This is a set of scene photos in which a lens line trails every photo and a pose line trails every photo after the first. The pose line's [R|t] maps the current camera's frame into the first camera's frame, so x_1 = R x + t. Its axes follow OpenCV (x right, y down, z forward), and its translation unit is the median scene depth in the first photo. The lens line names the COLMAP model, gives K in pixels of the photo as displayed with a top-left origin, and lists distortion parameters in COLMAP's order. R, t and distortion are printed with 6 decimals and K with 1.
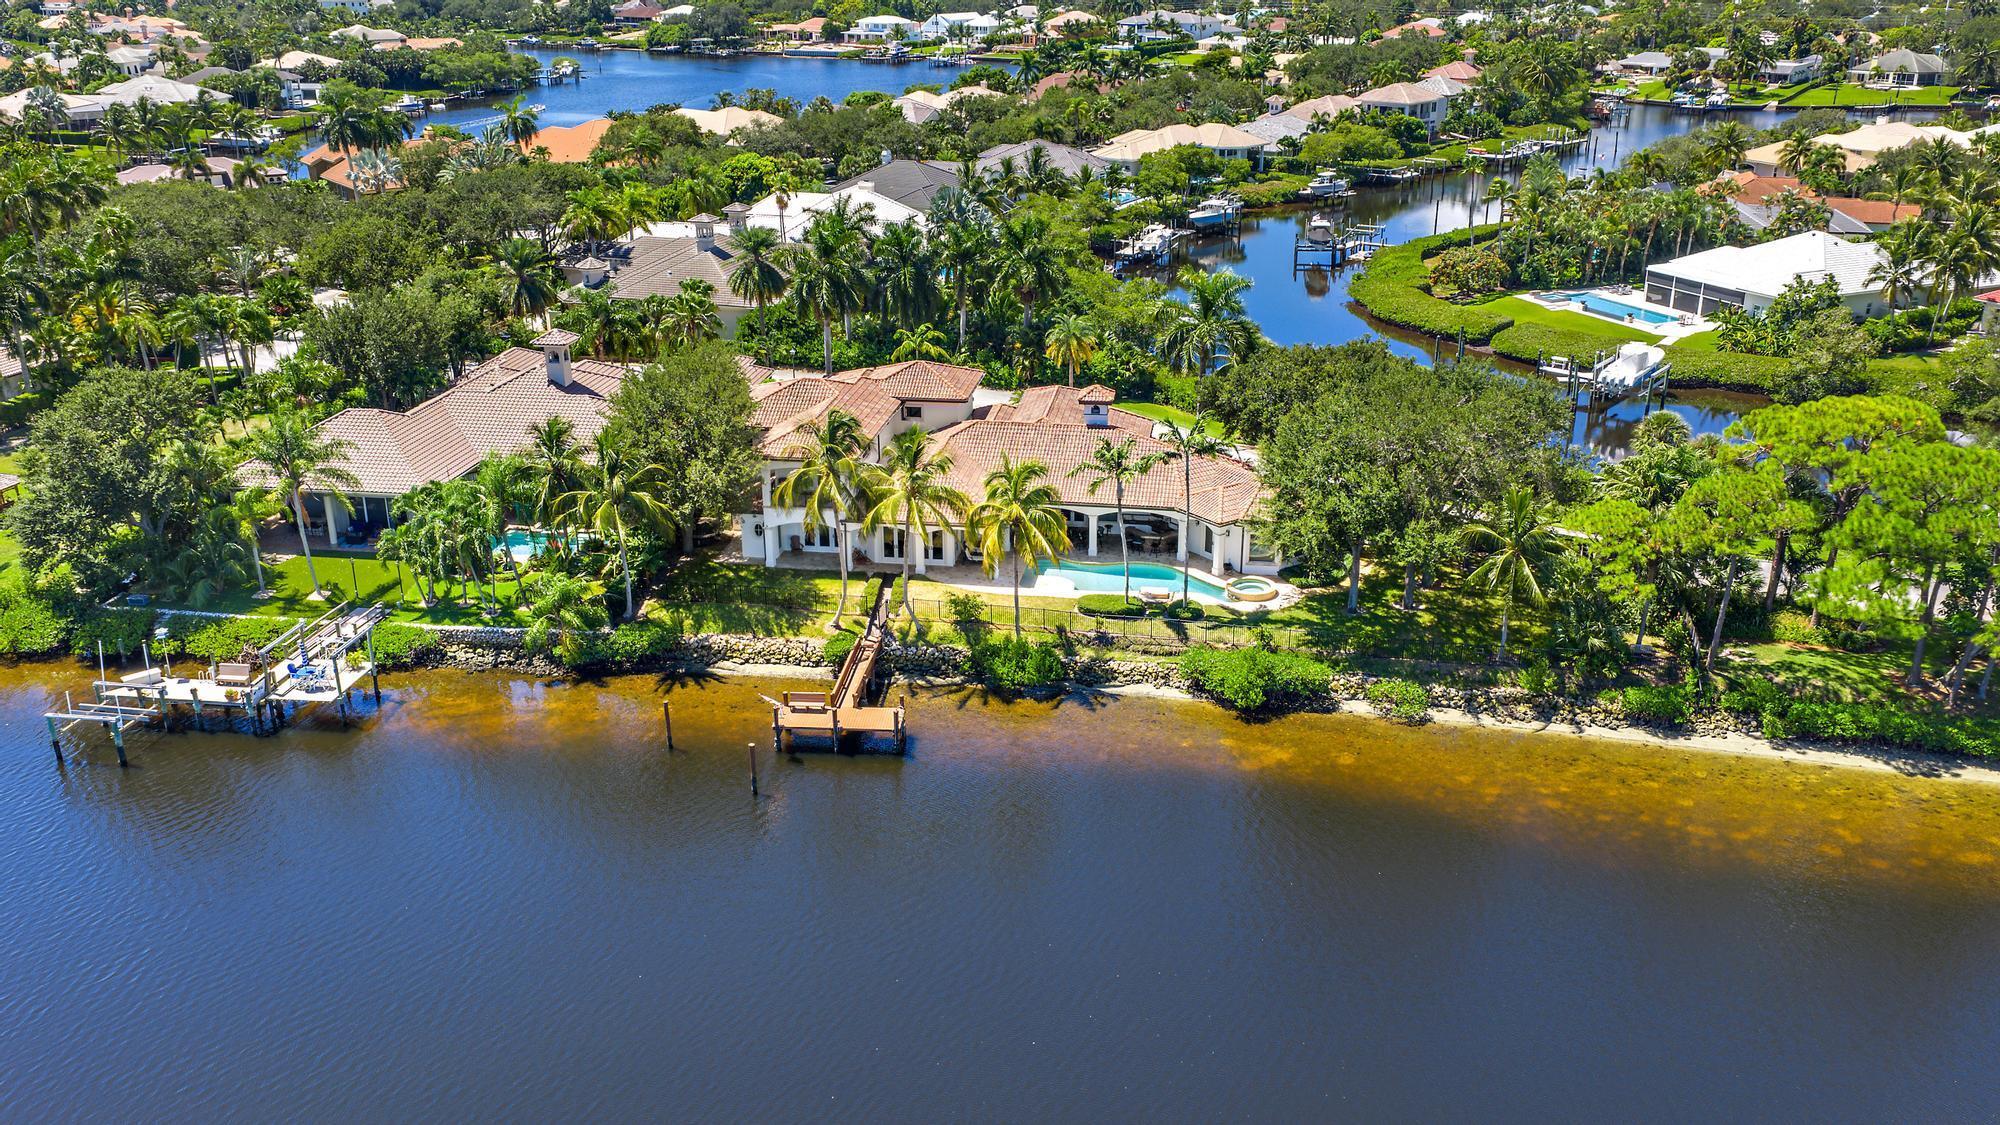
lens RADIAL K [[1672.3, 0, 1000.3], [0, 1672.3, 570.9], [0, 0, 1]] dist [0.020163, -0.034877]
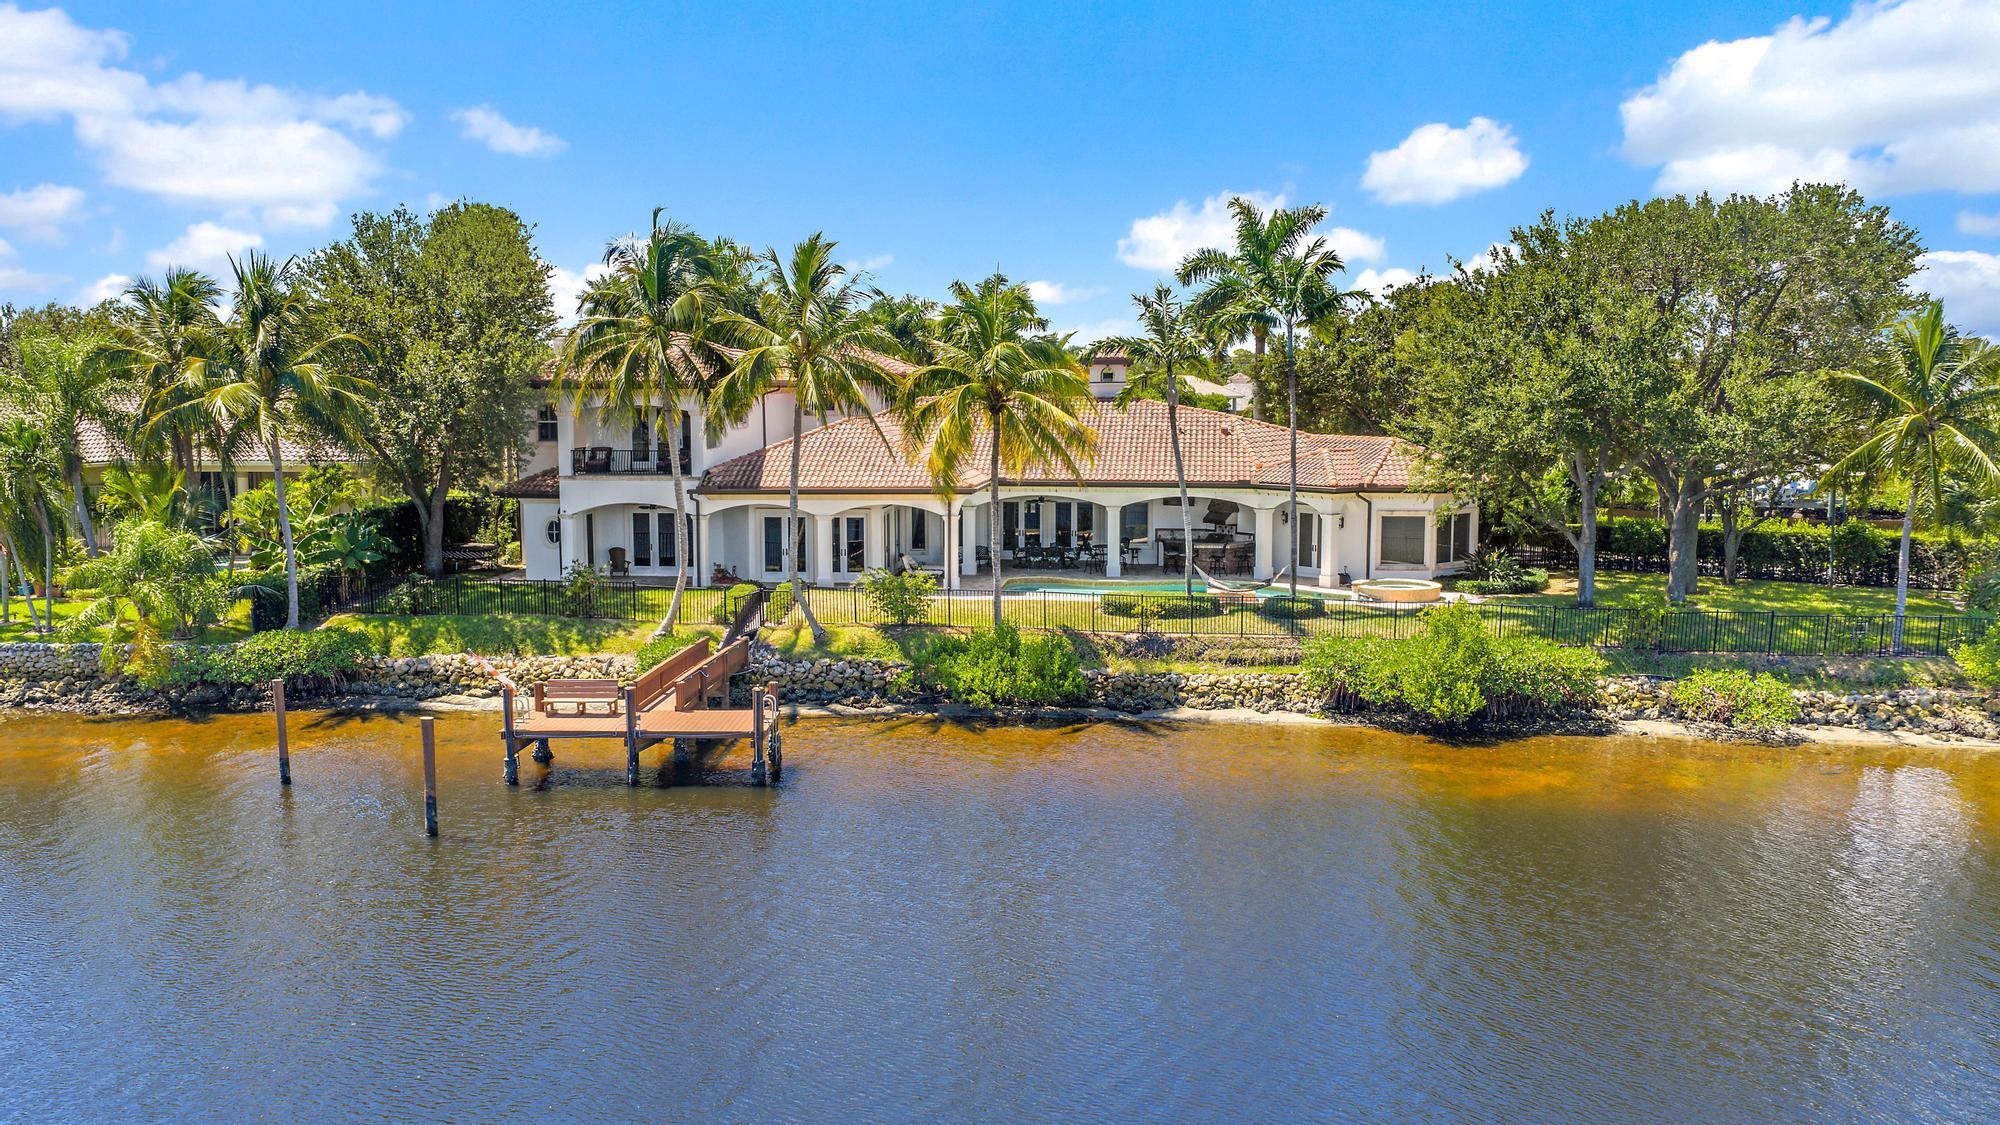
lens RADIAL K [[1672.3, 0, 1006.9], [0, 1672.3, 552.9], [0, 0, 1]] dist [0.020163, -0.034877]
pose [[0.999087, -0.000160, 0.042714, -0.009980], [0.011249, 0.965676, -0.259506, 0.154127], [-0.041206, 0.259750, 0.964796, 0.464905]]
